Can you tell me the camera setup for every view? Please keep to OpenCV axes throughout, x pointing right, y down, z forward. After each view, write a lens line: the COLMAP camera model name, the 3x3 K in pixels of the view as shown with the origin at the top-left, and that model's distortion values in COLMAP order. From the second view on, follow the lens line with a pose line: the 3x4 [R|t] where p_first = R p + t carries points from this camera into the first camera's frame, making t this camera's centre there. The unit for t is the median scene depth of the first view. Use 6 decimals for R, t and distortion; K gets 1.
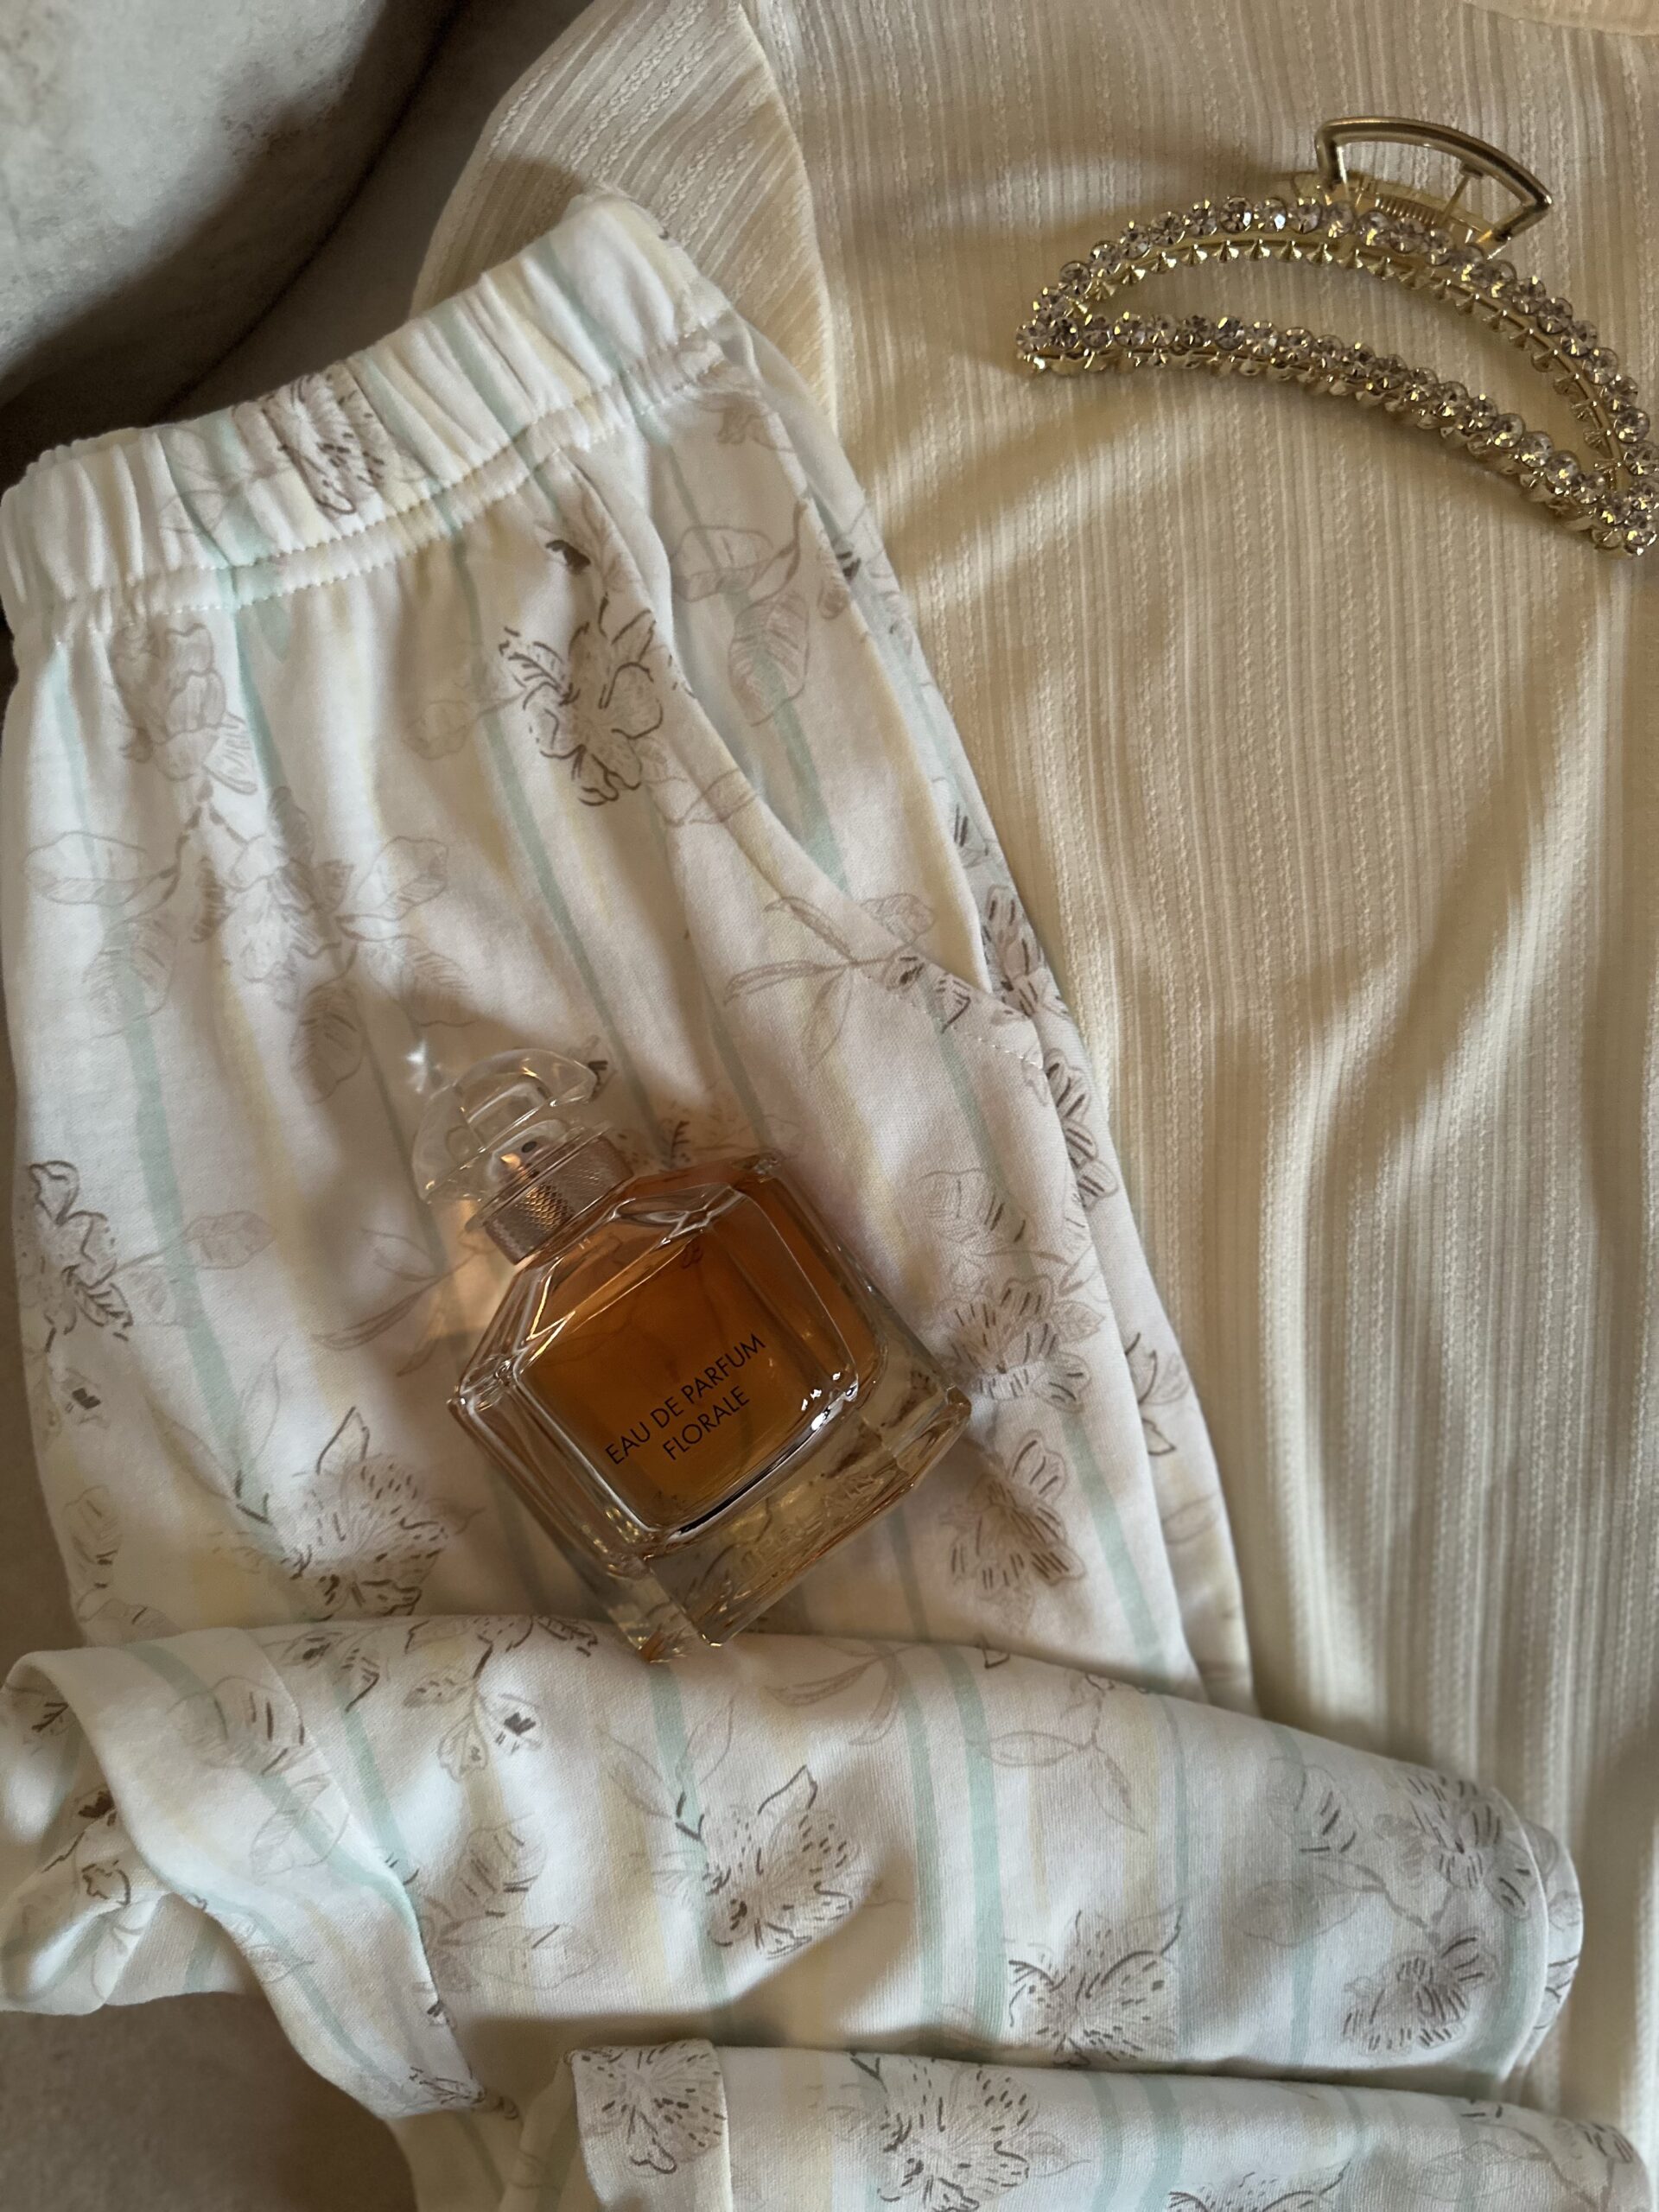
lens RADIAL K [[1697.2, 0, 862.1], [0, 1697.2, 1152.9], [0, 0, 1]] dist [-0.021619, -0.001026]
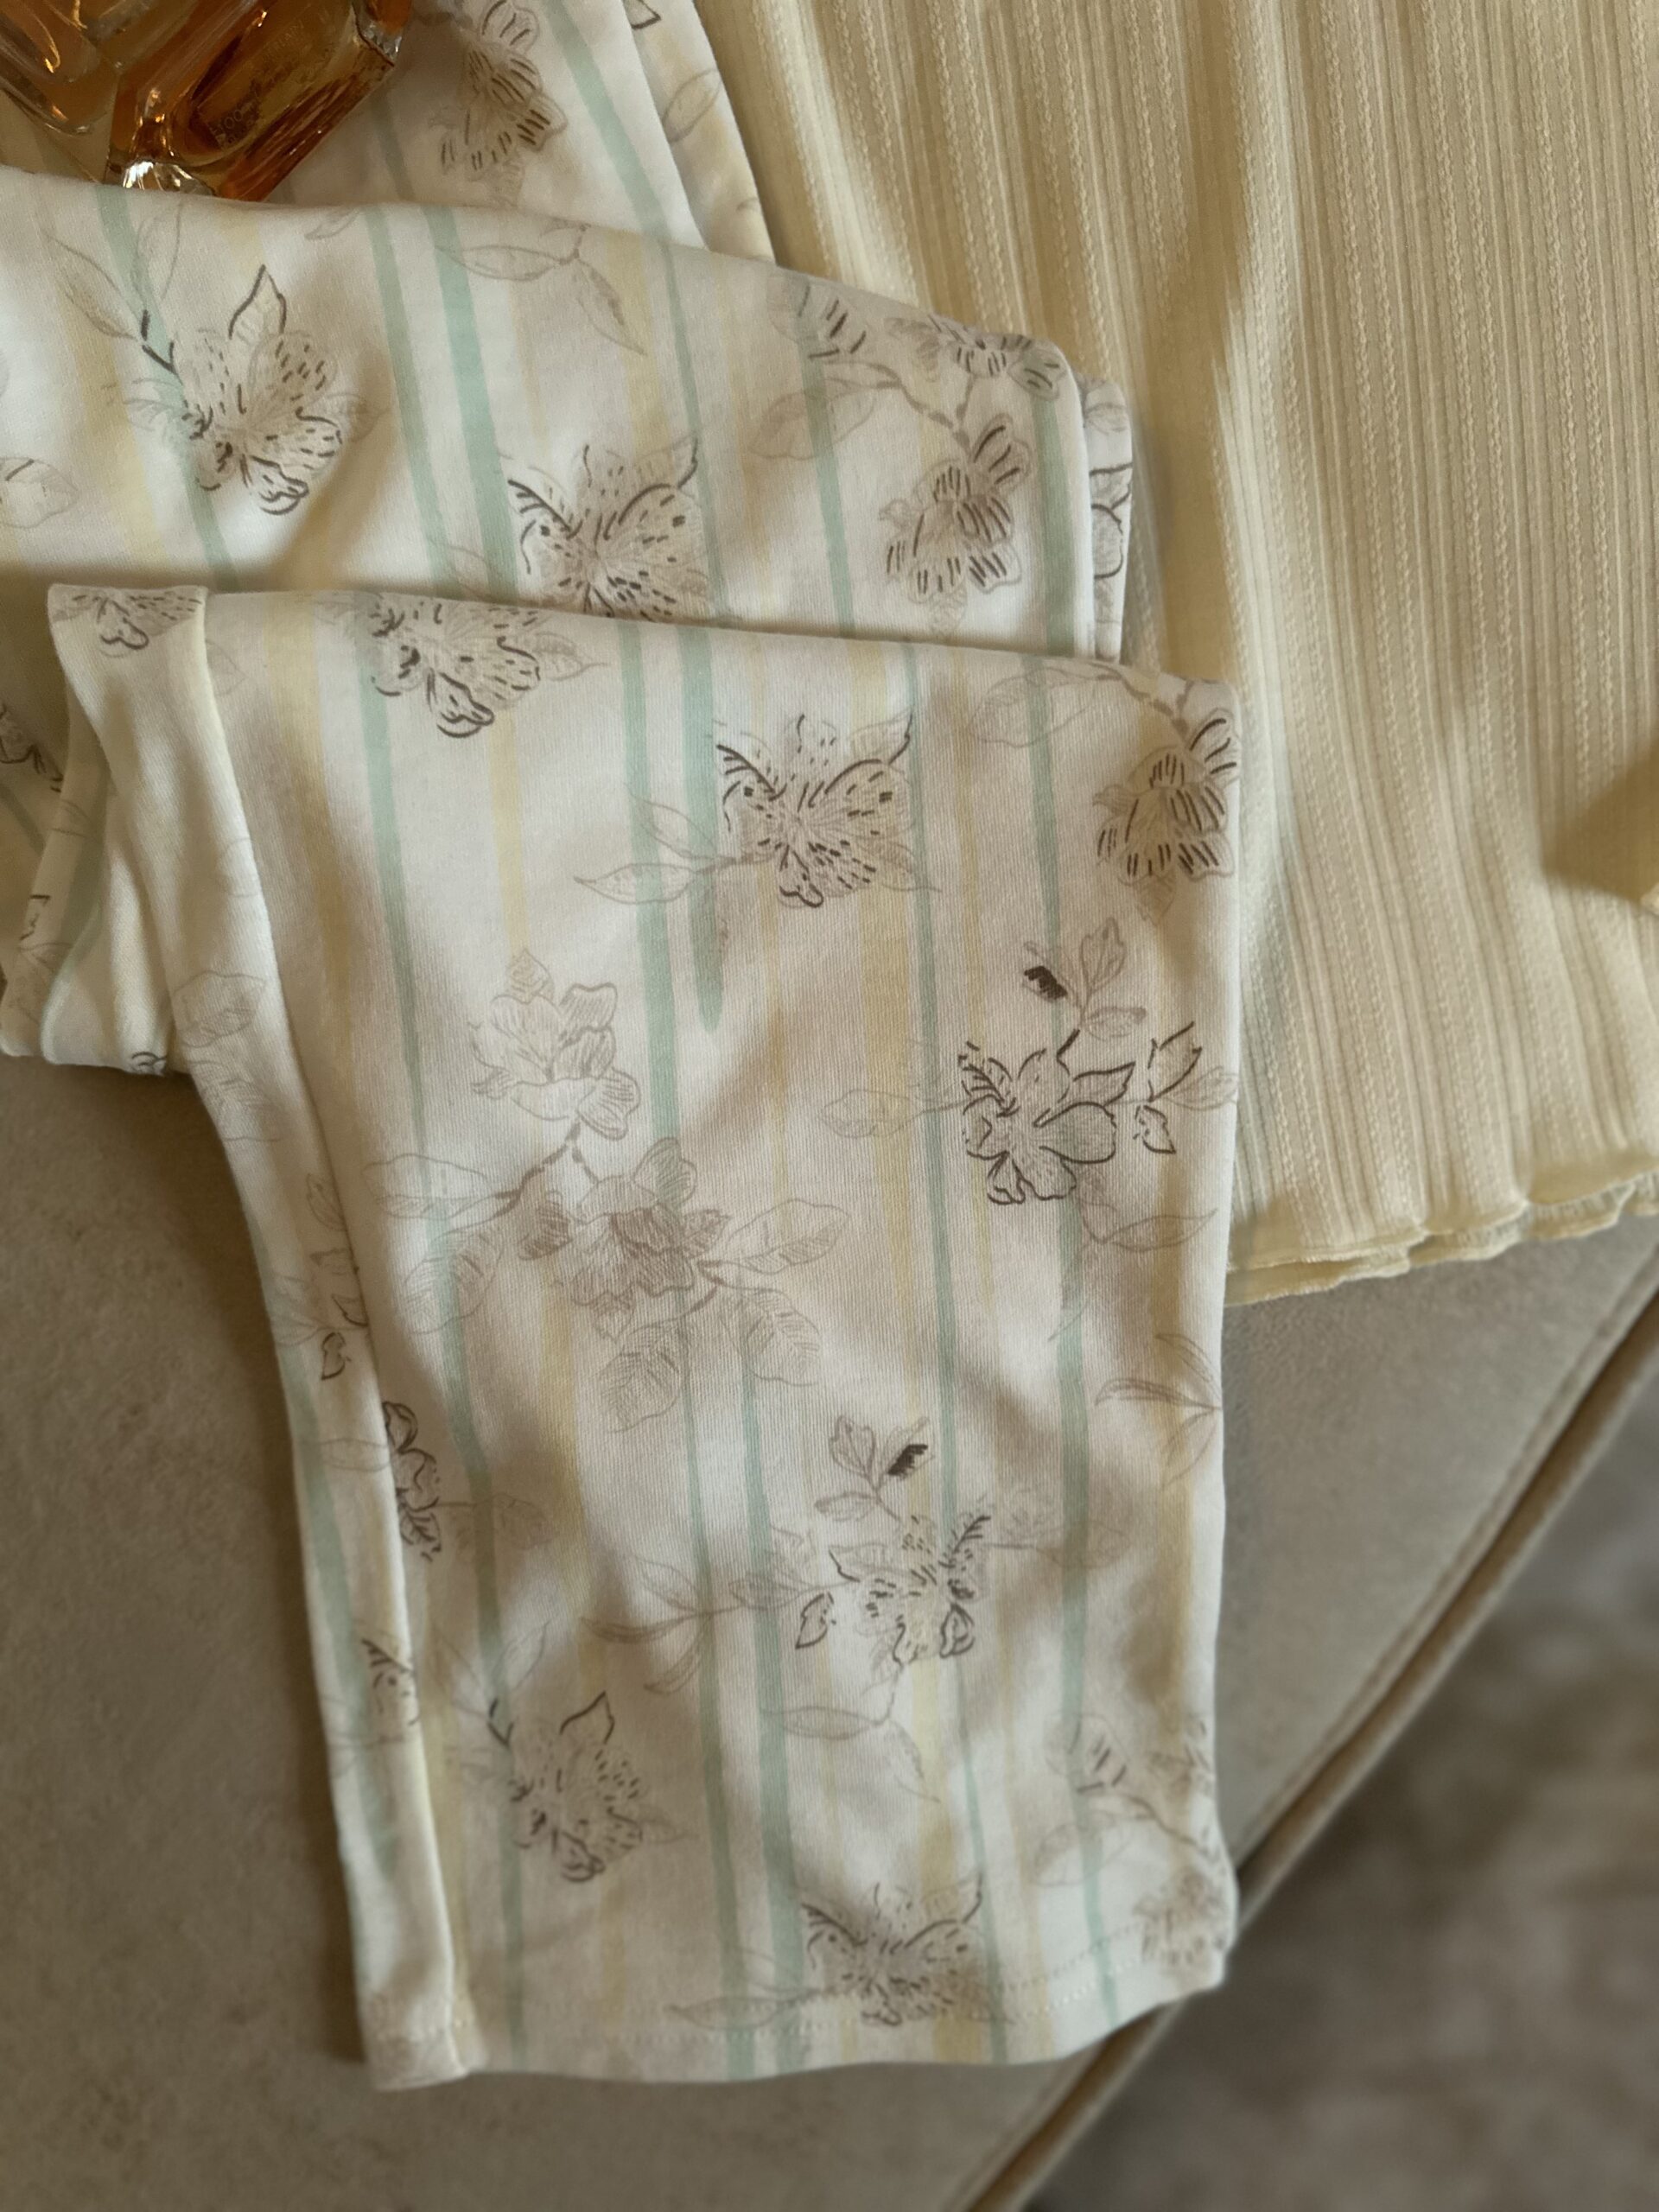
lens RADIAL K [[1701.6, 0, 832.9], [0, 1701.6, 1066.0], [0, 0, 1]] dist [-0.011629, -0.001440]
pose [[0.993751, -0.104471, -0.039296, 0.276237], [0.103026, 0.993985, -0.037150, 0.872611], [0.042941, 0.032870, 0.998537, 0.054304]]
